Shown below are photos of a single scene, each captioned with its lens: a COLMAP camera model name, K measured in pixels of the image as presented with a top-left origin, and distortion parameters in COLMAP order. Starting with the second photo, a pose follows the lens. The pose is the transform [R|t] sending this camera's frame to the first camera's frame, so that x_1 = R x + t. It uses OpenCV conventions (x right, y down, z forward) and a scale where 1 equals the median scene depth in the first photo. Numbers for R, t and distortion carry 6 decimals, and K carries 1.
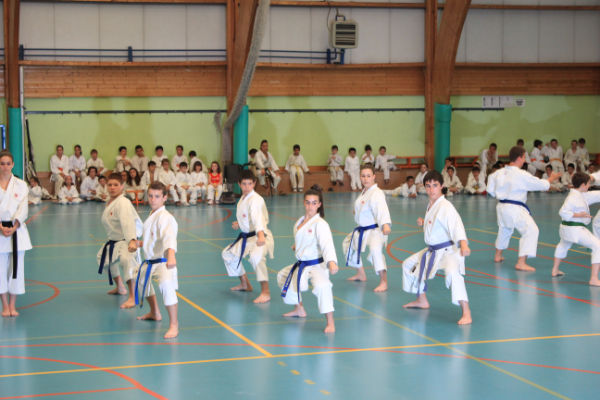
lens RADIAL K [[1252.9, 0, 304.2], [0, 1252.9, 188.9], [0, 0, 1]] dist [0.066450, 0.000000]
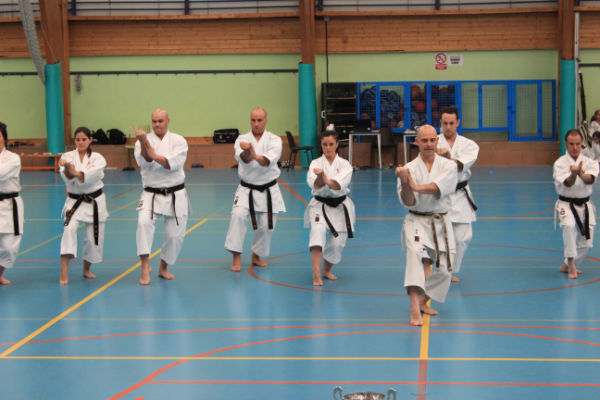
lens RADIAL K [[1421.3, 0, 300.3], [0, 1421.3, 199.6], [0, 0, 1]] dist [0.099777, 0.000000]
pose [[0.916665, 0.034076, -0.398201, 0.337749], [-0.020852, 0.999079, 0.037493, -0.010180], [0.399112, -0.026065, 0.916531, 0.107434]]
